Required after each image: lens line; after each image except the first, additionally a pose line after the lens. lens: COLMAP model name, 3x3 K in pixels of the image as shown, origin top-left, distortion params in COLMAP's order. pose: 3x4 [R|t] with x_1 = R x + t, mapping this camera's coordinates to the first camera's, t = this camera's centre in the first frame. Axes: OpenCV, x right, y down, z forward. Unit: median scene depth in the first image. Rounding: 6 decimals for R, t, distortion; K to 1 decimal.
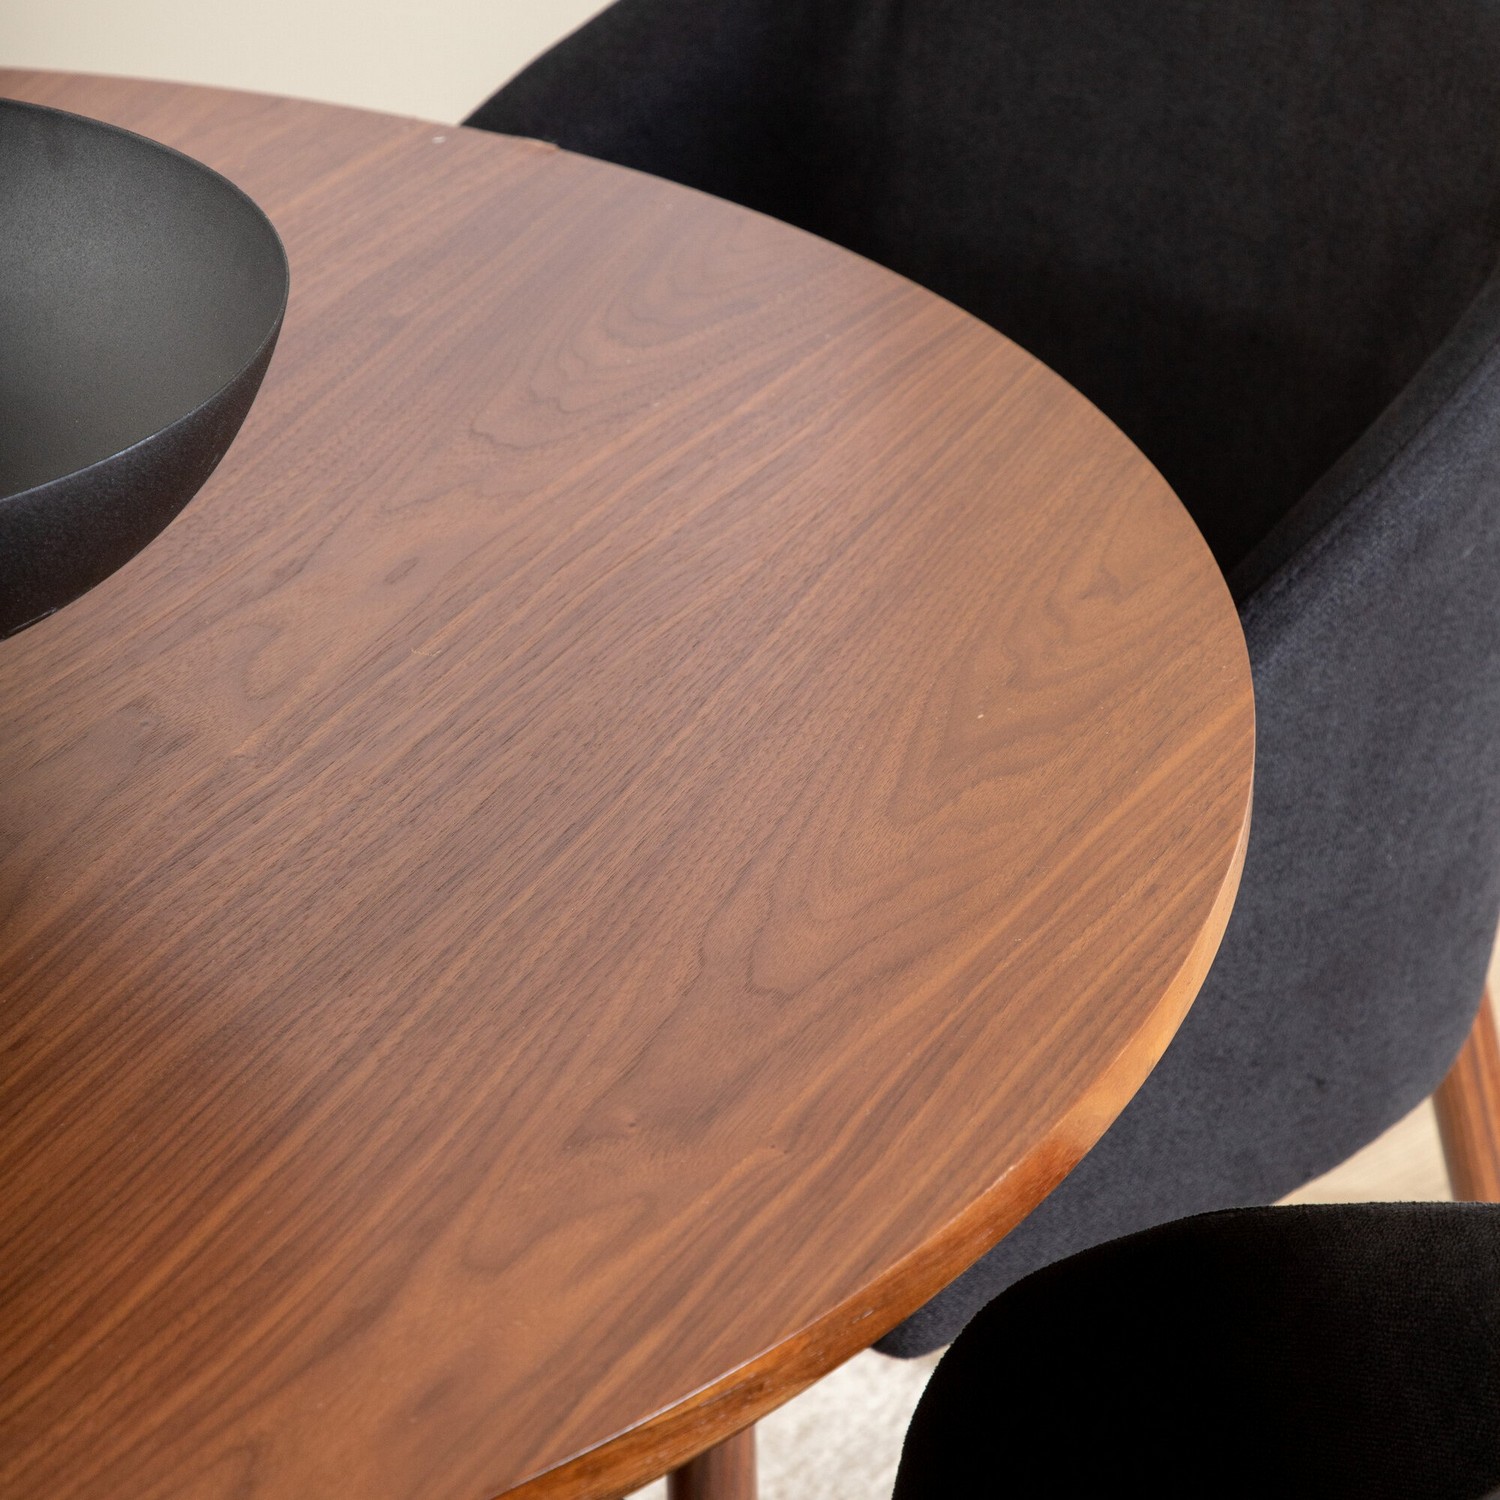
lens RADIAL K [[4799.8, 0, 752.1], [0, 4799.8, 750.5], [0, 0, 1]] dist [0.047561, 0.268912]
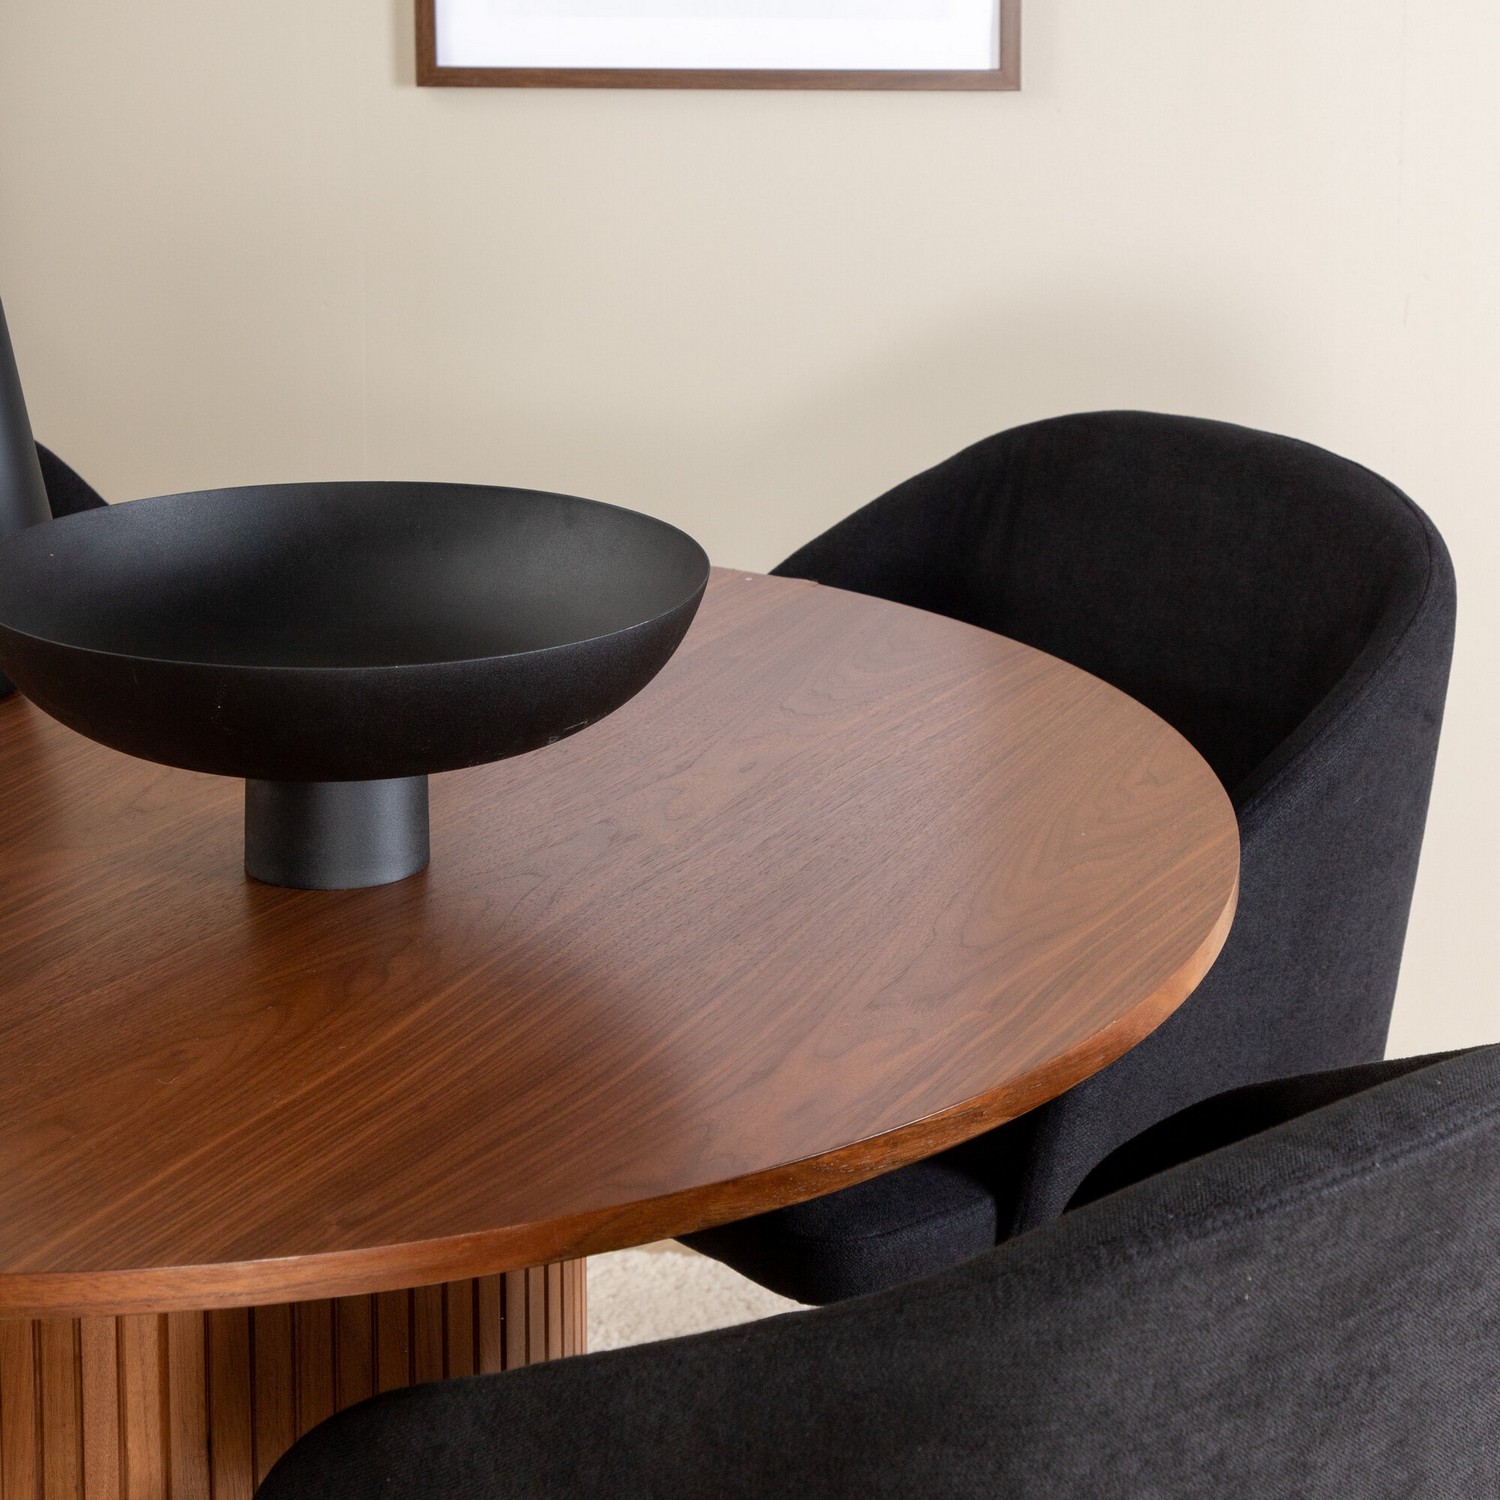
lens RADIAL K [[3395.0, 0, 750.3], [0, 3395.0, 321.5], [0, 0, 1]] dist [0.032033, 0.157853]
pose [[0.999560, 0.011645, -0.027262, -0.043809], [-0.018792, 0.960145, -0.278868, 0.166303], [0.022928, 0.279258, 0.959942, -0.260483]]
